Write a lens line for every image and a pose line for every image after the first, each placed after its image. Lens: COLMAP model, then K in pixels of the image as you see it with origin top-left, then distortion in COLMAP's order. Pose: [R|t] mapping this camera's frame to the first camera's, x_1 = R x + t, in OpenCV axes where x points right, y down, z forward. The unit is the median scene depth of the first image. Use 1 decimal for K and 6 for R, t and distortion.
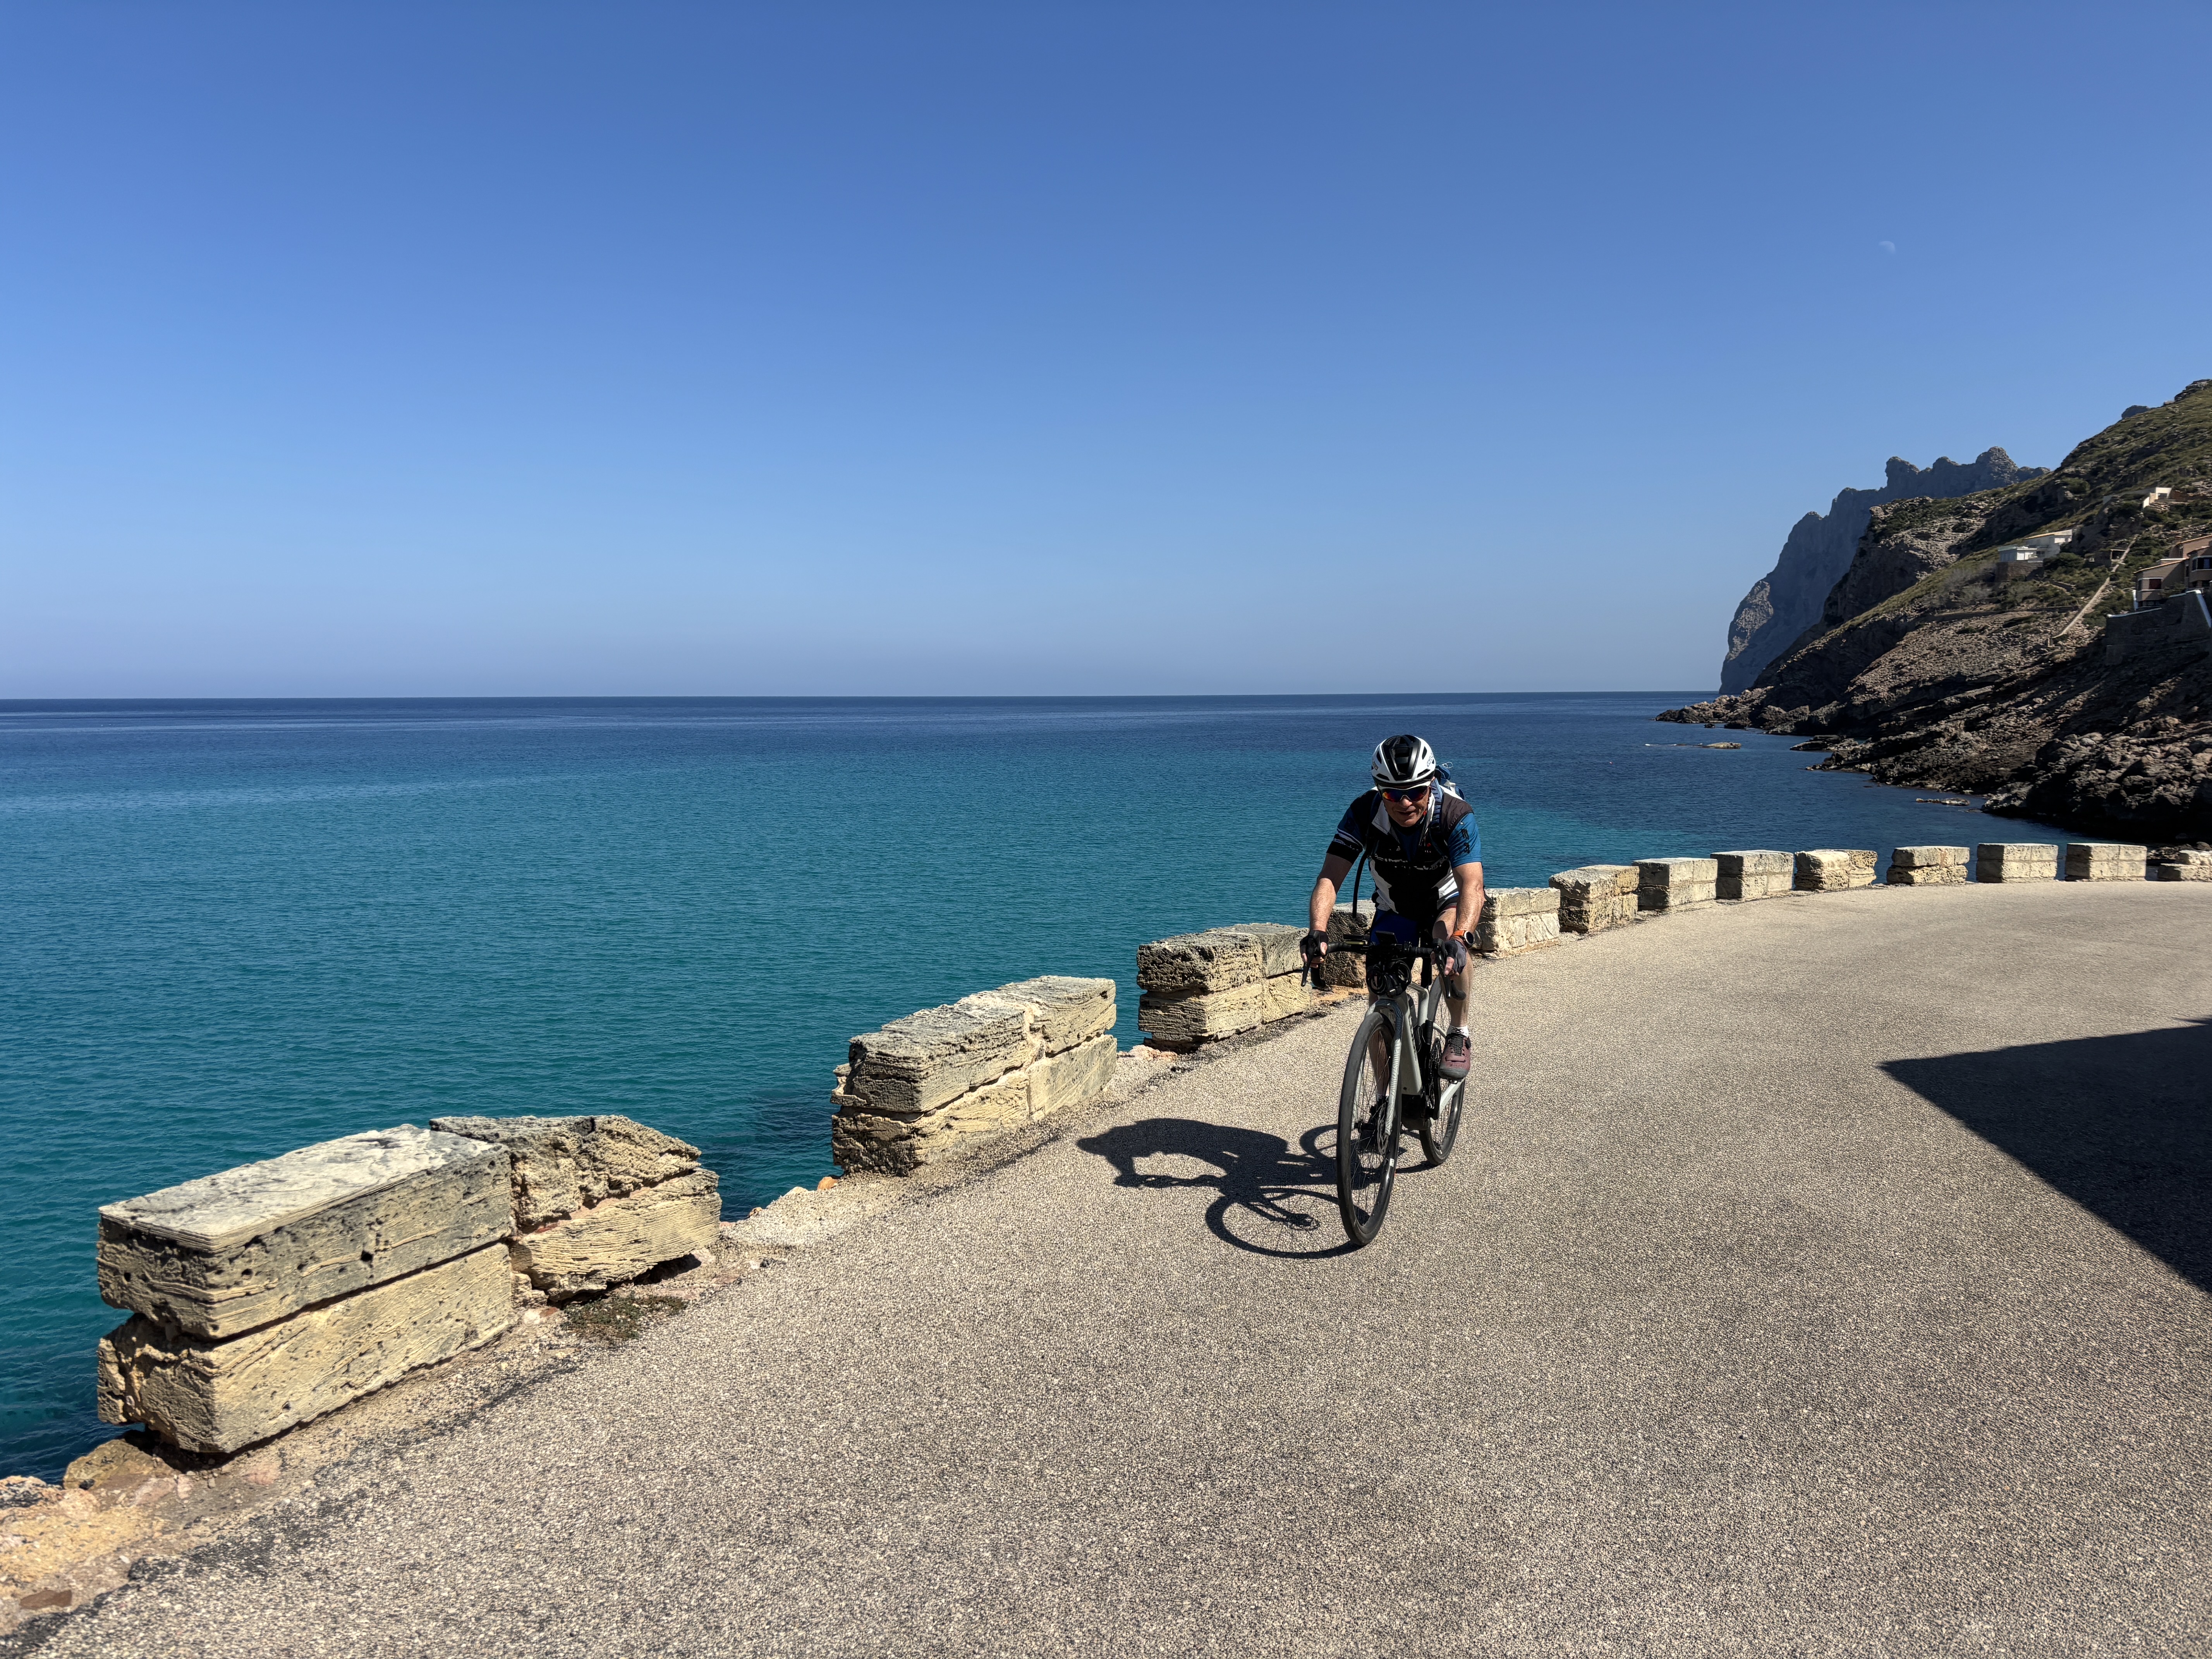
lens RADIAL K [[1654.7, 0, 1095.6], [0, 1654.7, 833.2], [0, 0, 1]] dist [0.066502, -0.073046]
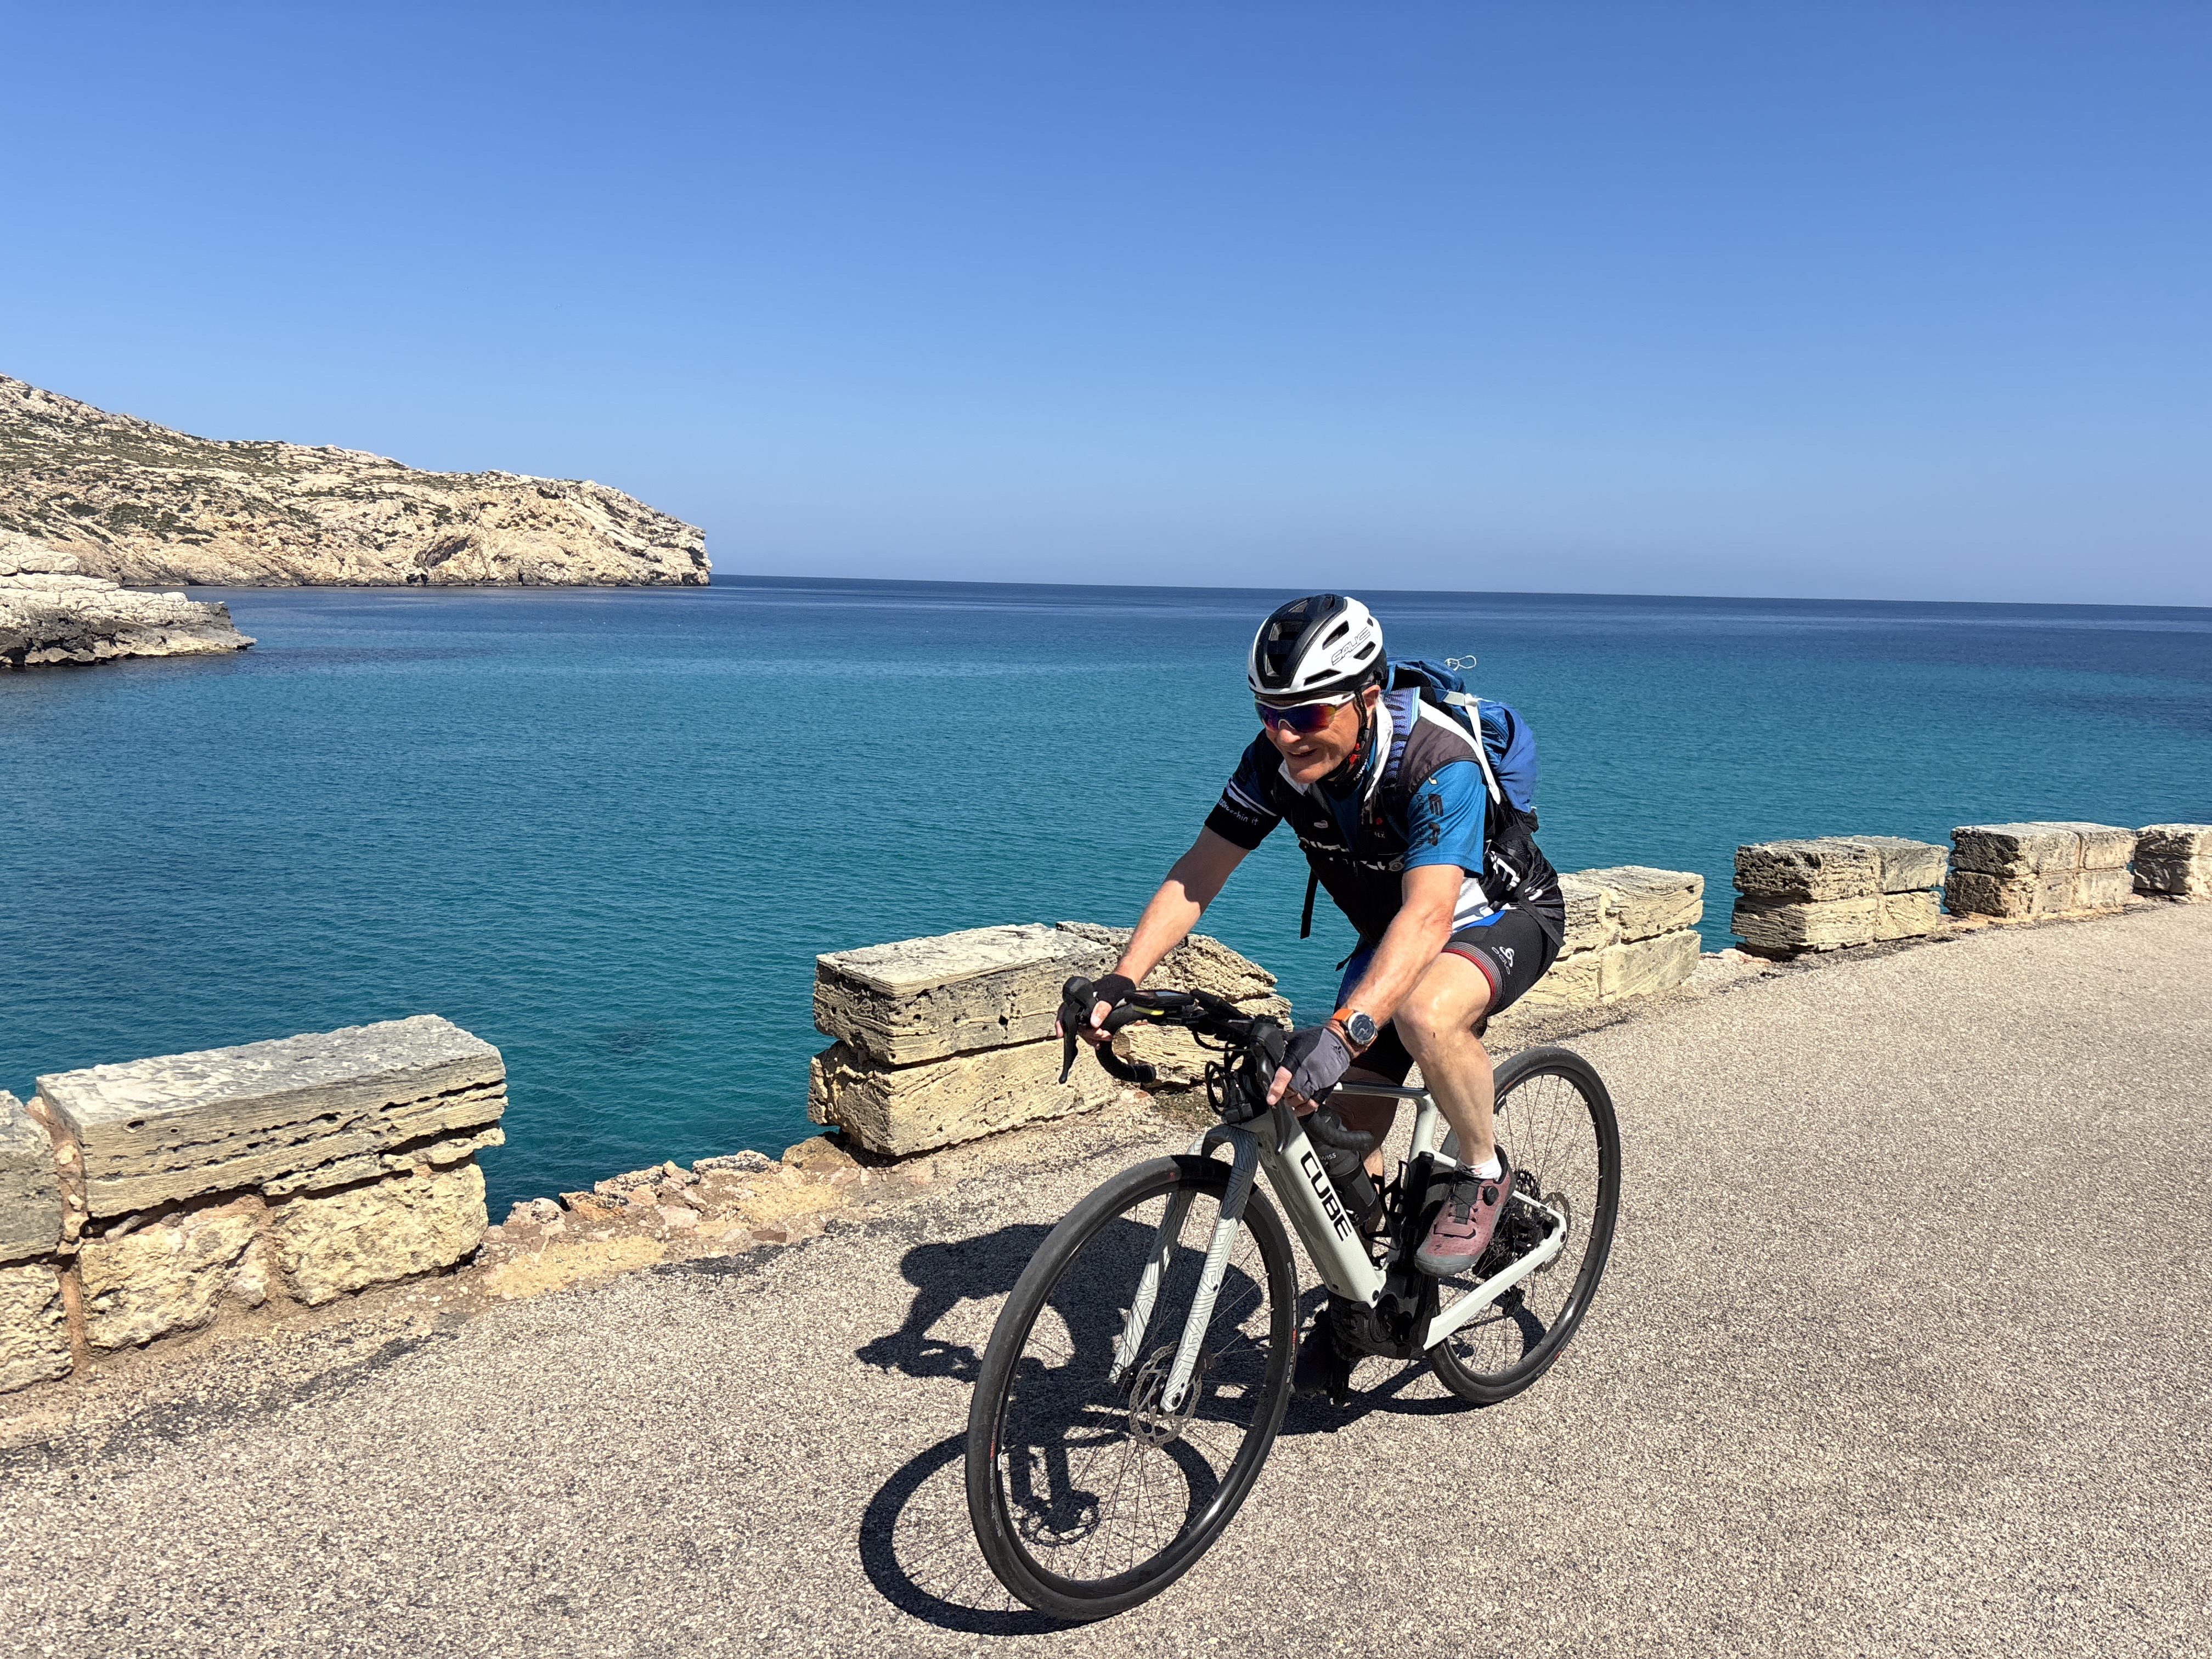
lens RADIAL K [[1668.5, 0, 1094.5], [0, 1668.5, 840.4], [0, 0, 1]] dist [0.029232, -0.020821]
pose [[0.932661, 0.080138, -0.351740, 0.040352], [-0.056707, 0.995461, 0.076437, 0.022967], [0.356269, -0.051343, 0.932972, -0.095710]]
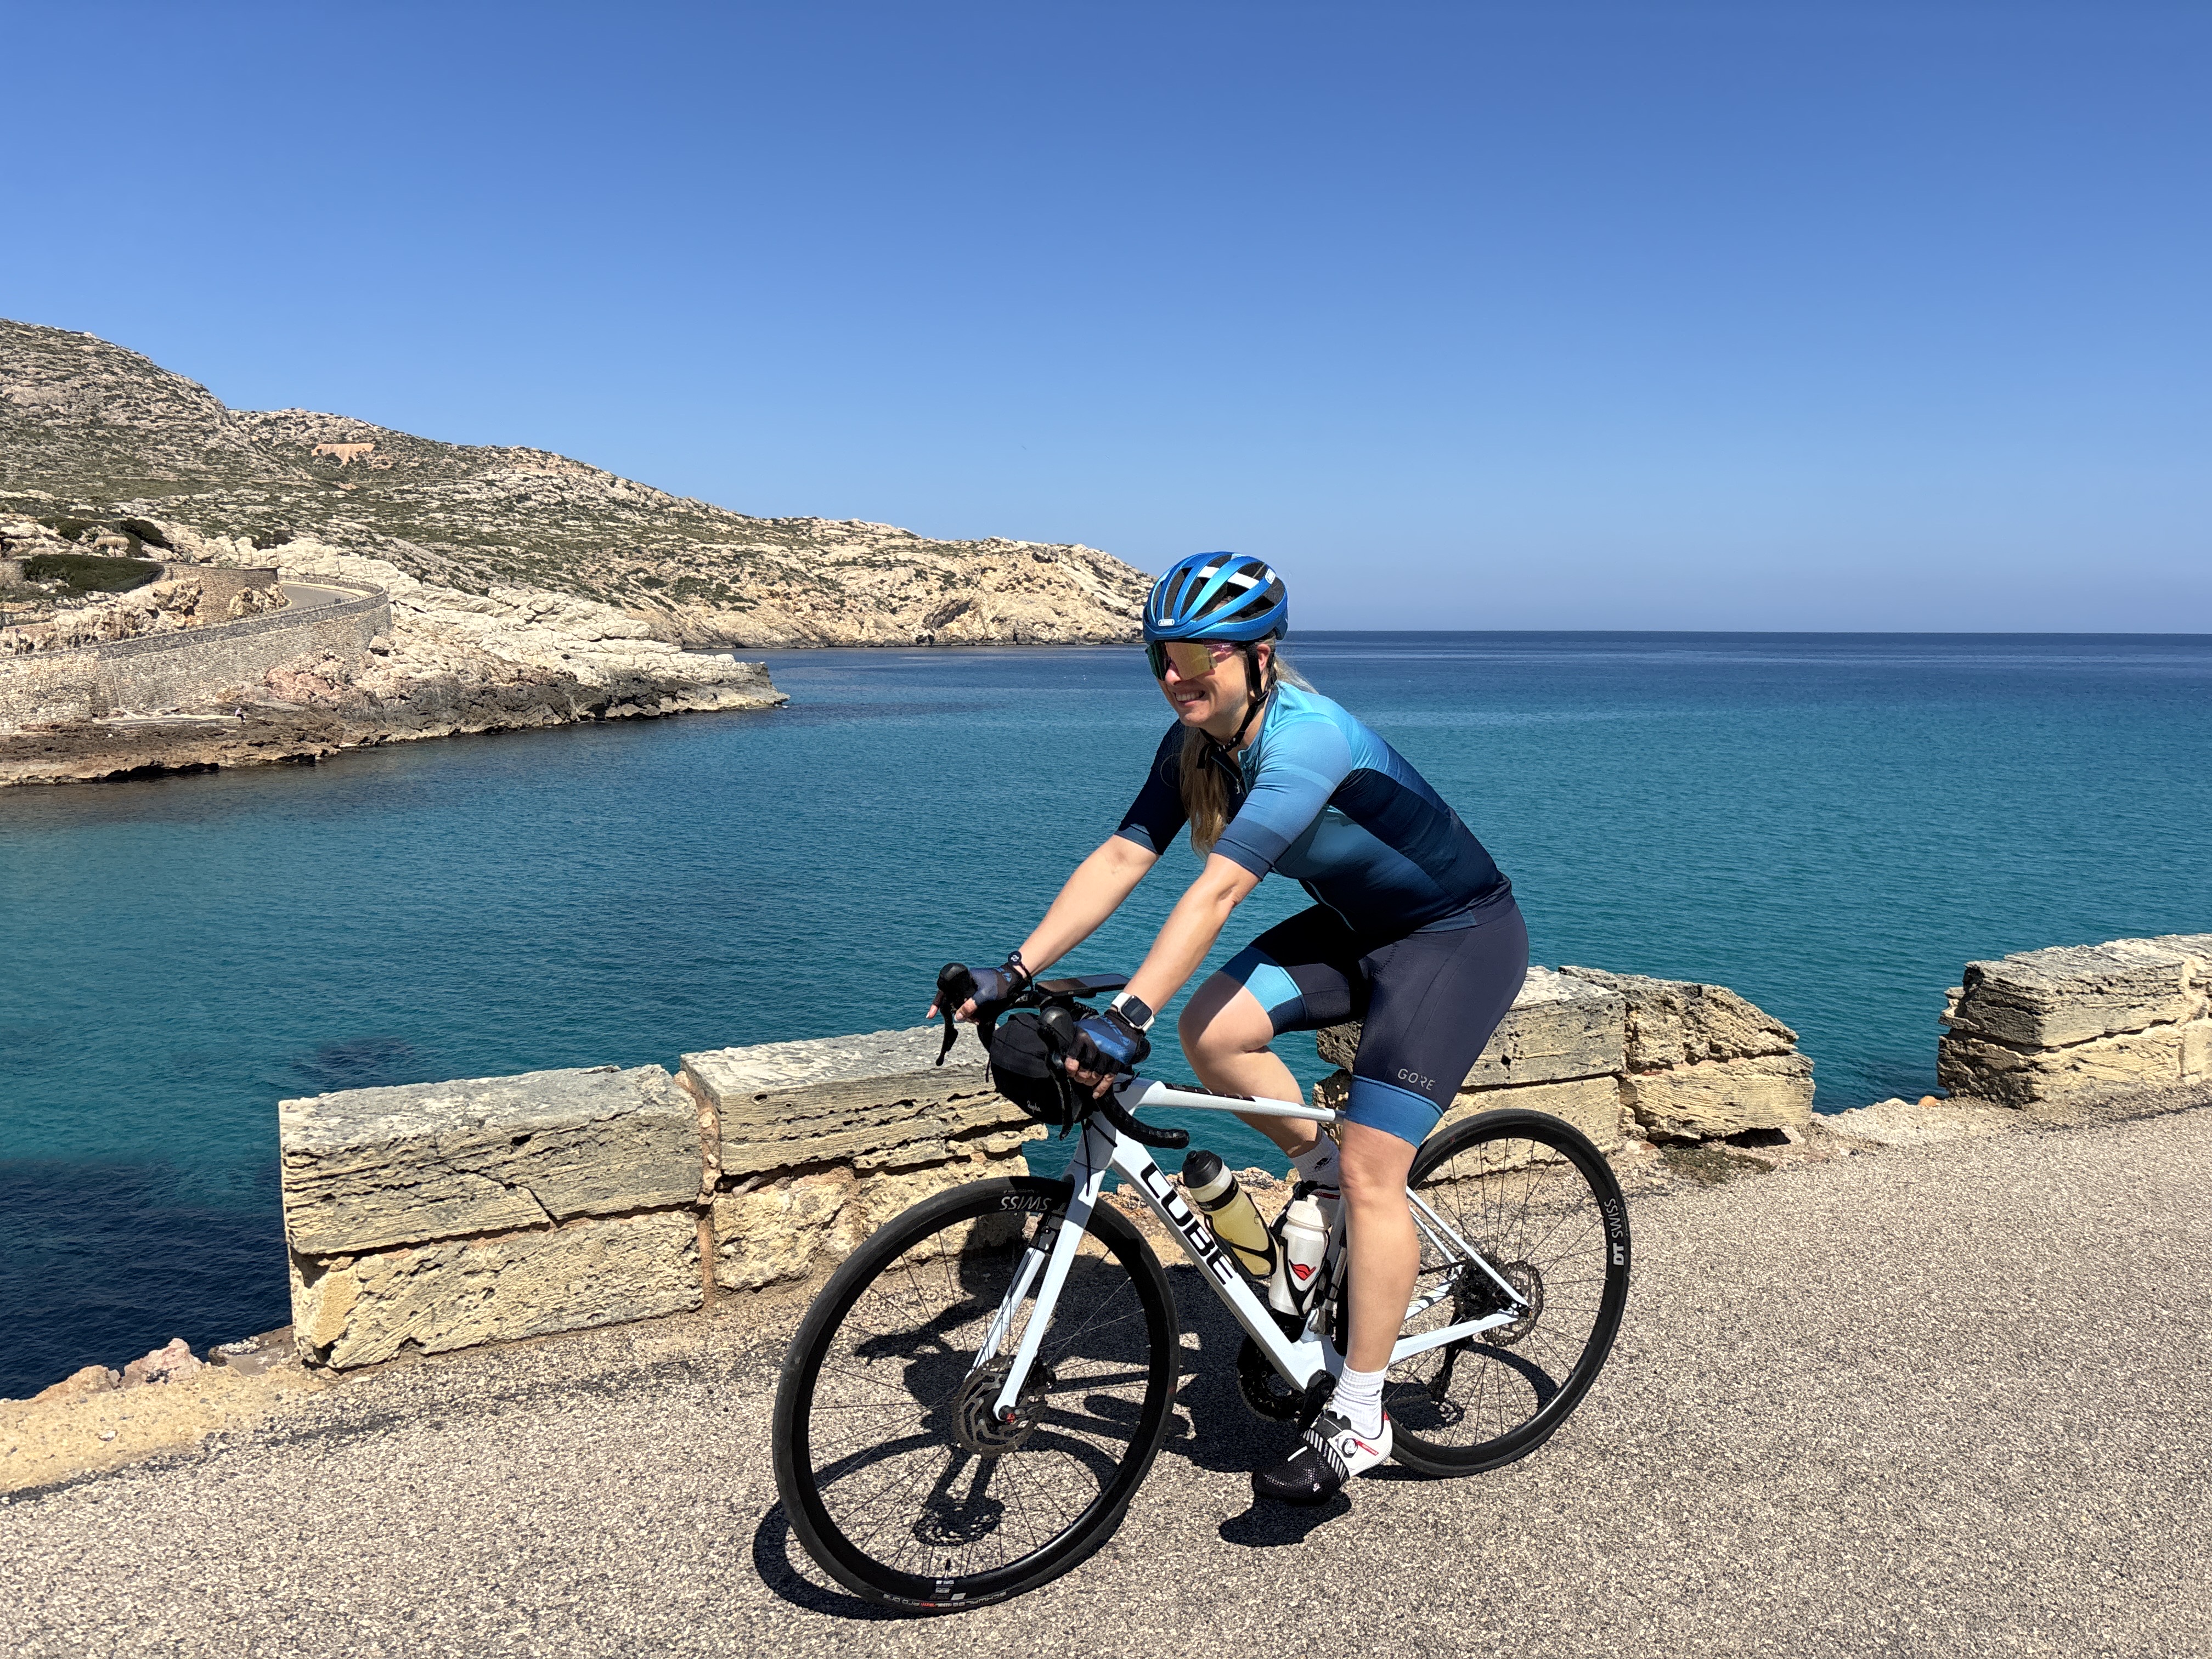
lens RADIAL K [[1667.5, 0, 1099.9], [0, 1667.5, 826.5], [0, 0, 1]] dist [0.054281, -0.062535]
pose [[0.799758, 0.080248, -0.594934, 0.041838], [-0.060092, 0.996749, 0.053667, 0.031330], [0.597307, -0.007170, 0.801981, -0.153964]]
